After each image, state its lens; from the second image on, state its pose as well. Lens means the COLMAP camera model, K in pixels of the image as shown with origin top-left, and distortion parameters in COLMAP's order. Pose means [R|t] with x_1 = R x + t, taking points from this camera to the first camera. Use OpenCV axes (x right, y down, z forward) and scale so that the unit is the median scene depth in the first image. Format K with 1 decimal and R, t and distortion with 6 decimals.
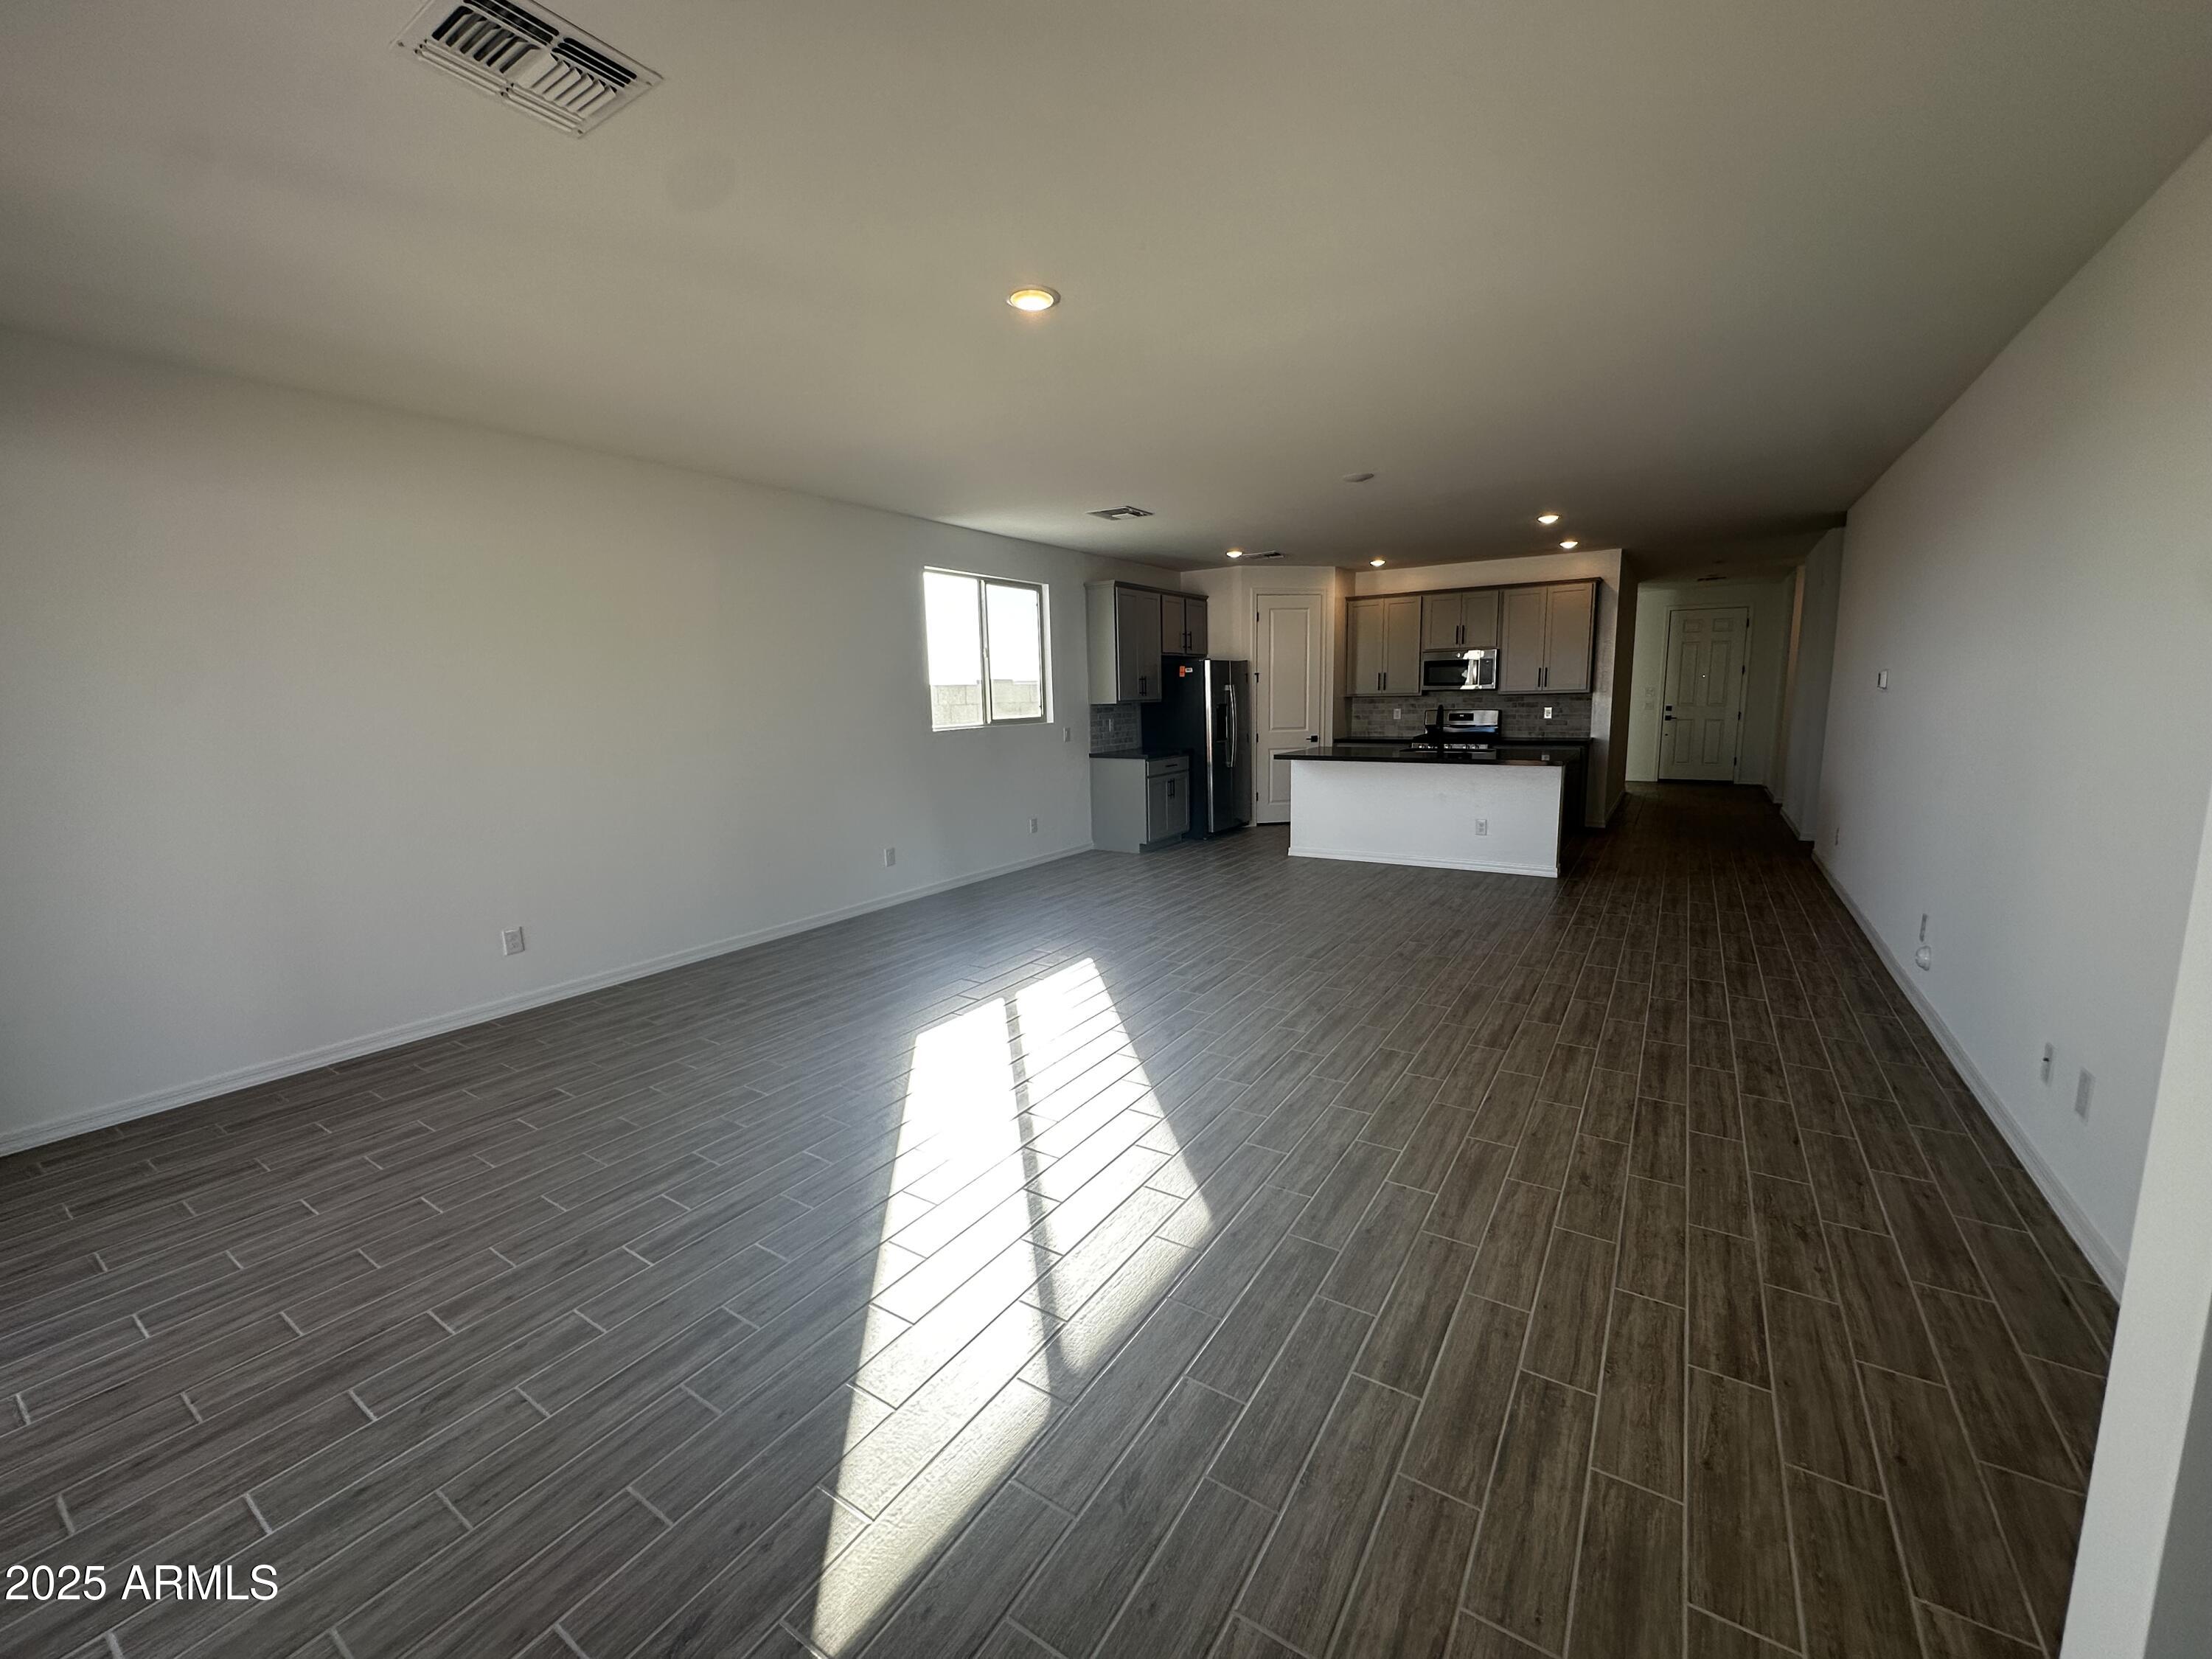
lens RADIAL K [[879.9, 0, 1108.1], [0, 879.9, 828.8], [0, 0, 1]] dist [-0.000200, -0.001174]
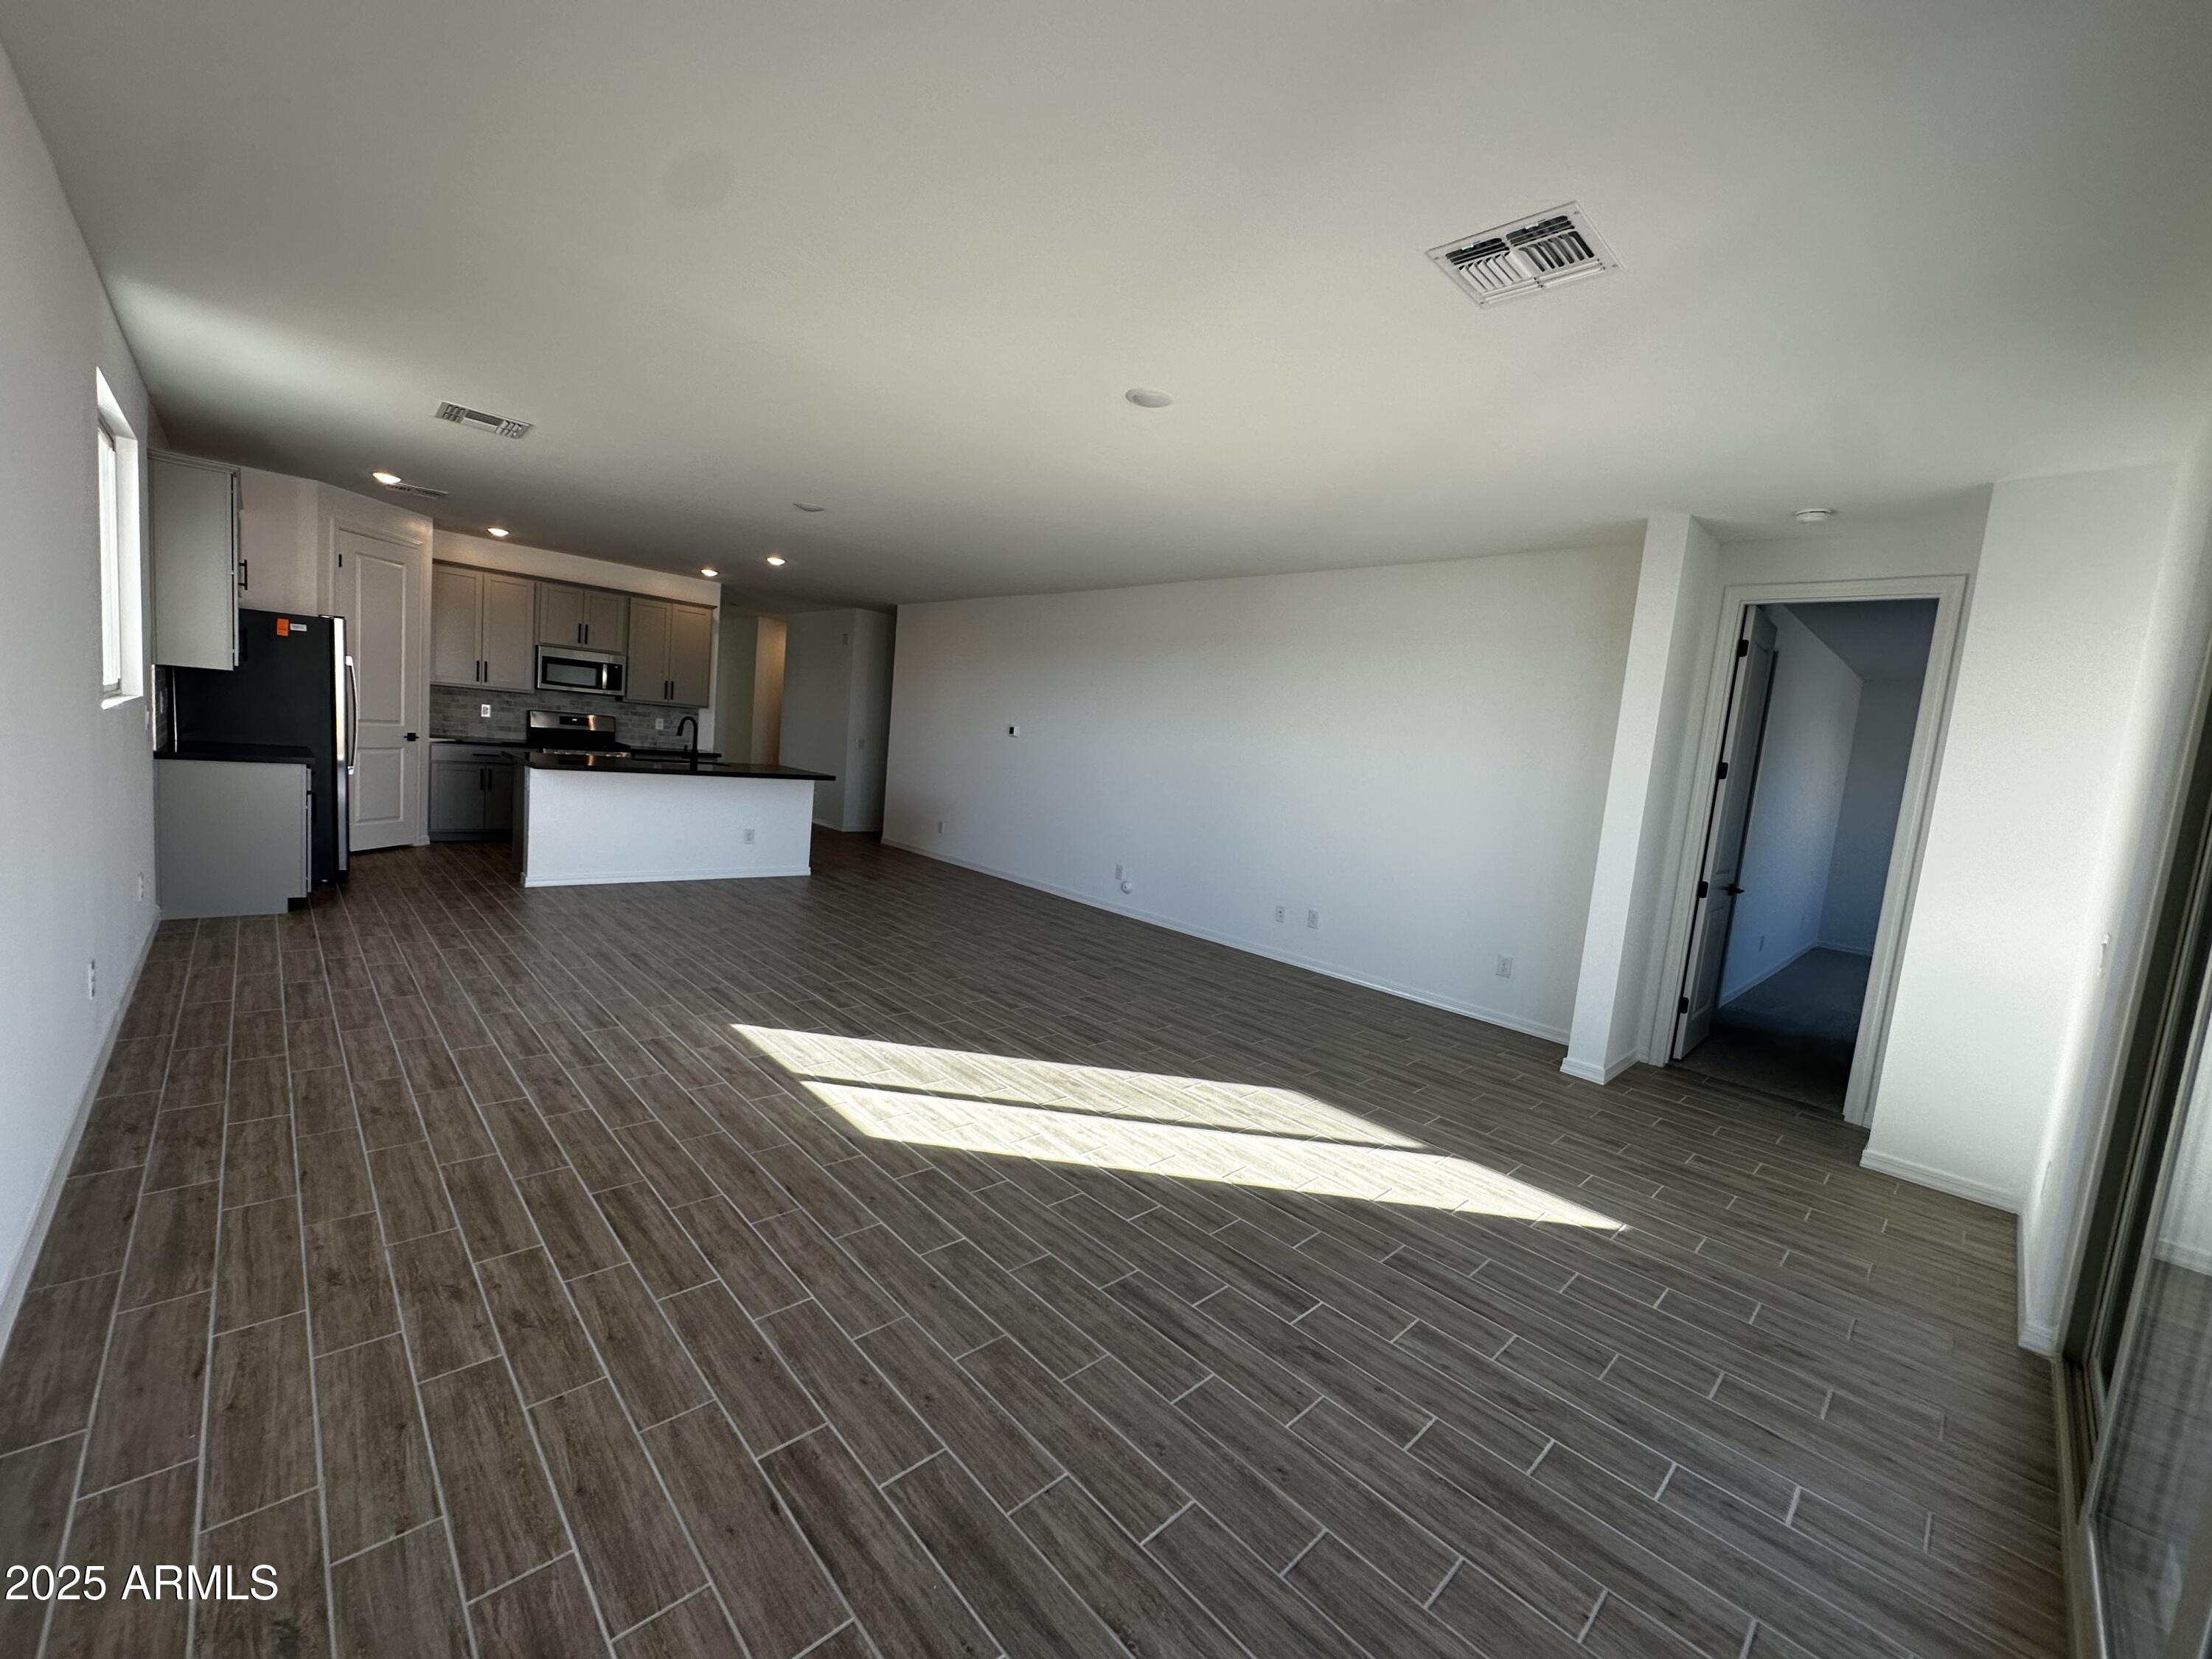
lens RADIAL K [[879.9, 0, 1102.4], [0, 879.9, 828.4], [0, 0, 1]] dist [-0.000200, -0.001174]
pose [[0.226327, -0.054507, 0.972525, -0.658318], [0.047553, 0.997861, 0.044861, -0.049066], [-0.972890, 0.036093, 0.228435, 0.423614]]
